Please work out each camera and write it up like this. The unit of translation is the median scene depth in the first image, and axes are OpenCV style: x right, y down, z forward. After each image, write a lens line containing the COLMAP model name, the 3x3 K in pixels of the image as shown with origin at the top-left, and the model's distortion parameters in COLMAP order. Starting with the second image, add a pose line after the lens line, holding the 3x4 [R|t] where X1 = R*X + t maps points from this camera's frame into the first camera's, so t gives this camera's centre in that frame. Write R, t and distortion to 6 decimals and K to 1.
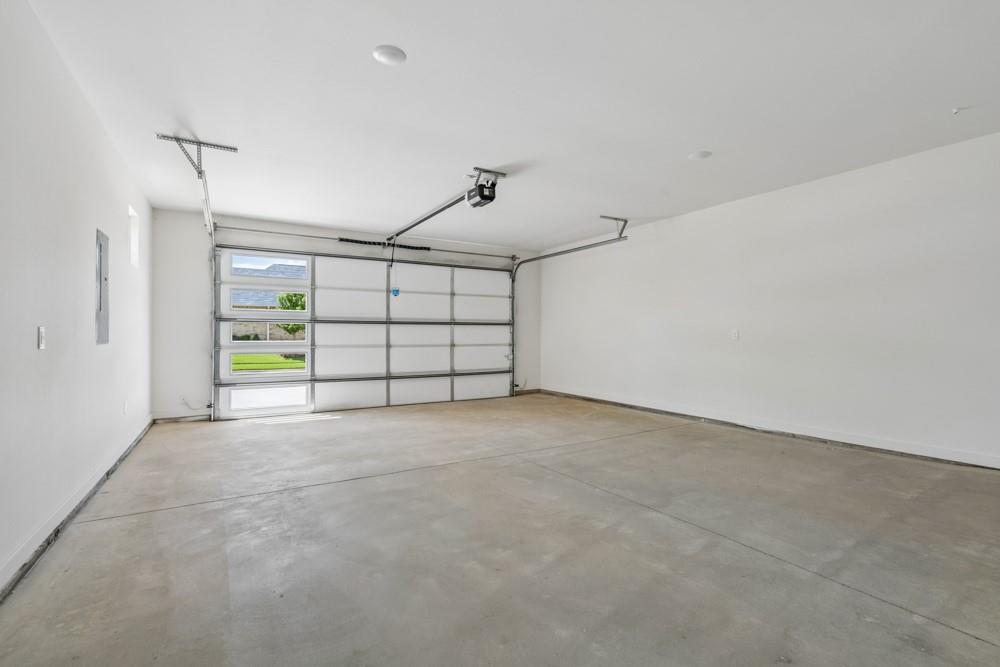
lens RADIAL K [[451.0, 0, 500.8], [0, 451.0, 330.1], [0, 0, 1]] dist [-0.004147, -0.000022]
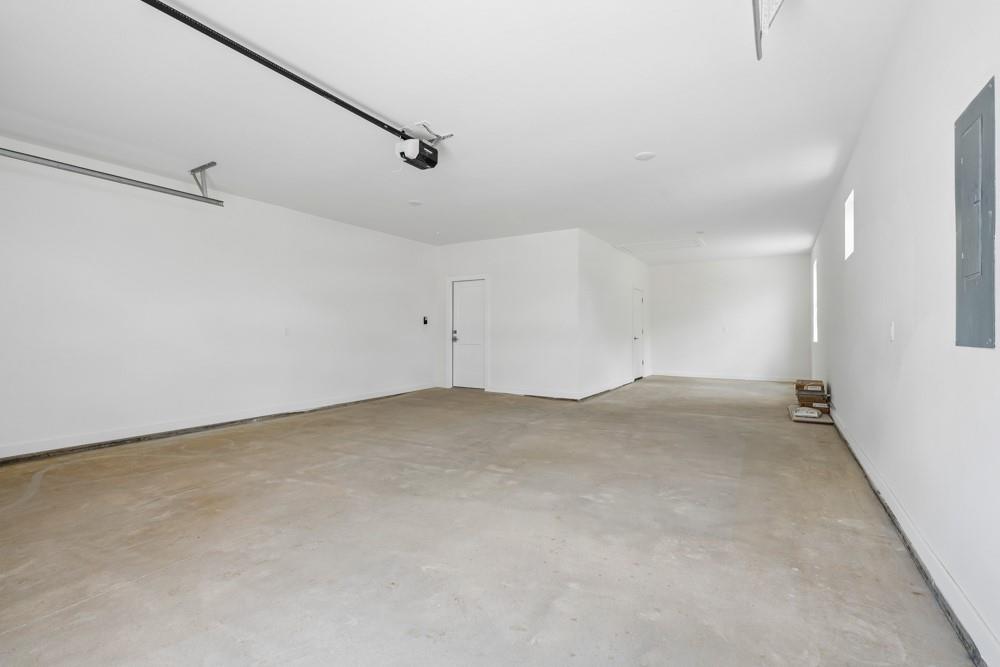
lens RADIAL K [[451.0, 0, 500.8], [0, 451.0, 330.1], [0, 0, 1]] dist [-0.004147, -0.000022]
pose [[-0.465545, 0.005167, 0.885009, -0.707620], [-0.008641, 0.999909, -0.010384, 0.015156], [-0.884982, -0.012482, -0.465458, 1.086850]]
